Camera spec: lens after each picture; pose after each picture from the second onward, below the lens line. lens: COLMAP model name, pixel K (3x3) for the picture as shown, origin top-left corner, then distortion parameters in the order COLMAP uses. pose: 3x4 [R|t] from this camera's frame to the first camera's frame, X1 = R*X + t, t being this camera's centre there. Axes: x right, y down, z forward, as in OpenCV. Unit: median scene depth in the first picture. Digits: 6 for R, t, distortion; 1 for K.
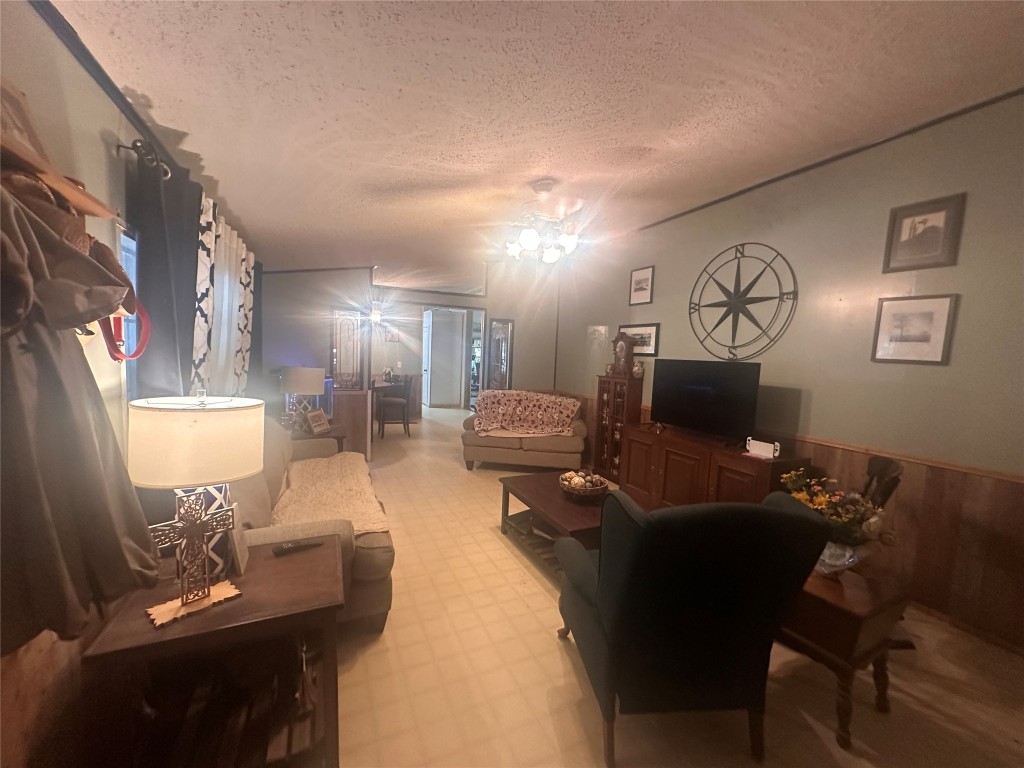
lens RADIAL K [[407.0, 0, 512.8], [0, 407.0, 387.6], [0, 0, 1]] dist [-0.003158, -0.000142]
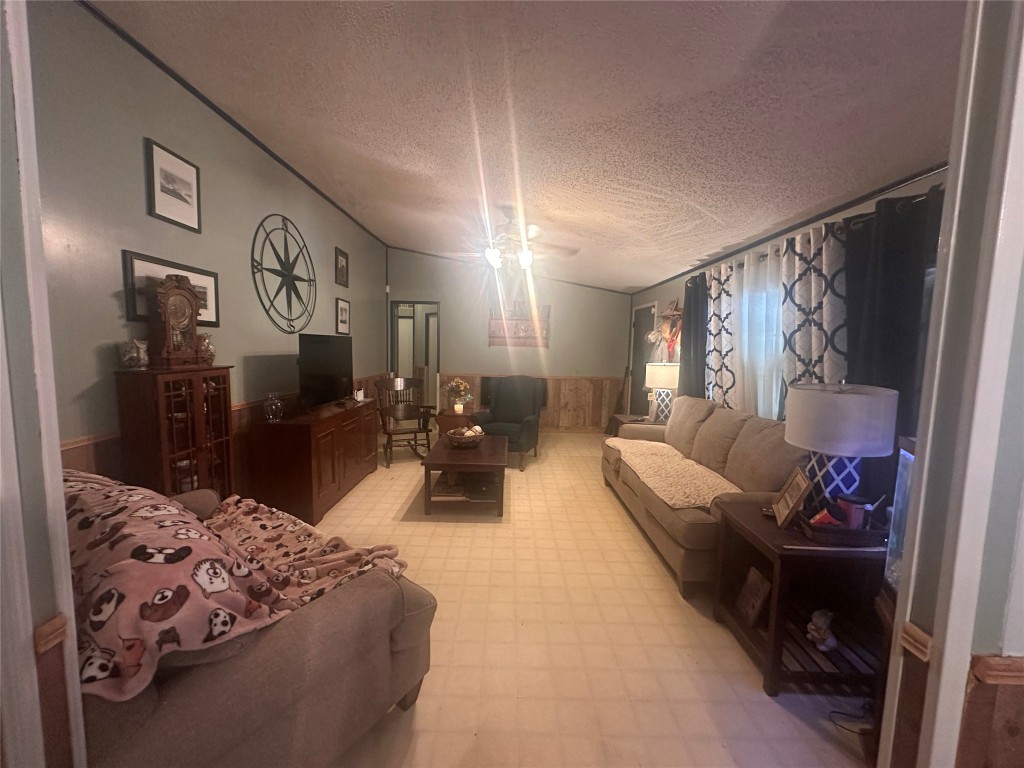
lens RADIAL K [[407.0, 0, 511.4], [0, 407.0, 382.9], [0, 0, 1]] dist [-0.003158, -0.000142]
pose [[-0.907705, -0.100154, 0.407481, -0.355985], [-0.025540, 0.982484, 0.184590, -0.131912], [-0.418831, 0.157147, -0.894363, 1.535100]]
